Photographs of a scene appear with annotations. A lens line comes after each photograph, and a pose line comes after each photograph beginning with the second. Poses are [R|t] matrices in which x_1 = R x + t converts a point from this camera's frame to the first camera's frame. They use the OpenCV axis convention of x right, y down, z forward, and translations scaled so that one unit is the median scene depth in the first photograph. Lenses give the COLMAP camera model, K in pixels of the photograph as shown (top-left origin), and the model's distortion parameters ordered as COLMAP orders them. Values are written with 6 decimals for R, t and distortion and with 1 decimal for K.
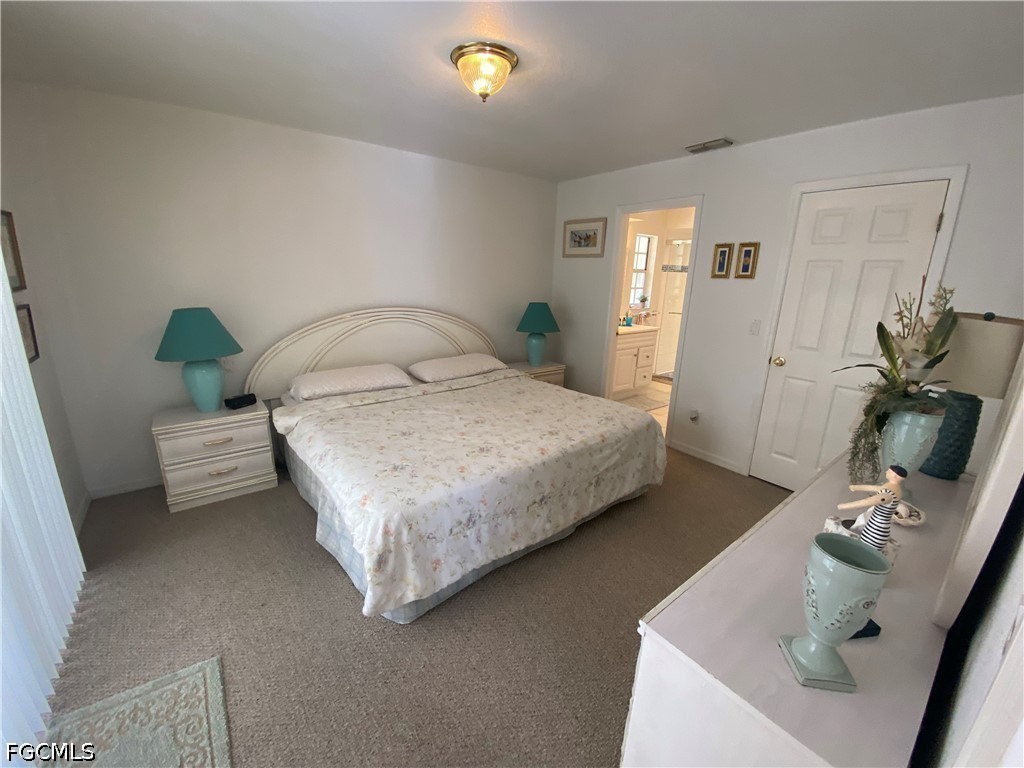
lens RADIAL K [[412.5, 0, 512.0], [0, 412.5, 384.0], [0, 0, 1]] dist [0.022044, -0.020384]
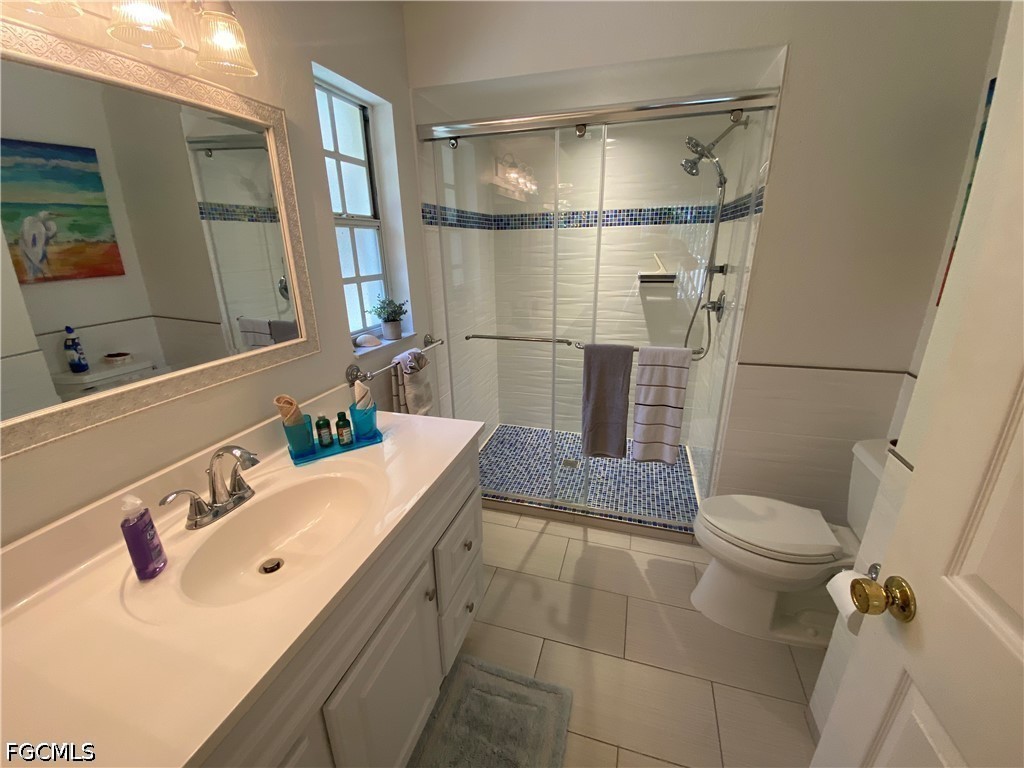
lens RADIAL K [[412.5, 0, 512.0], [0, 412.5, 384.0], [0, 0, 1]] dist [0.022044, -0.020384]
pose [[0.807856, -0.233632, 0.541096, 0.207225], [0.199030, 0.972287, 0.122658, -0.171928], [-0.554758, 0.008604, 0.831967, 0.684540]]
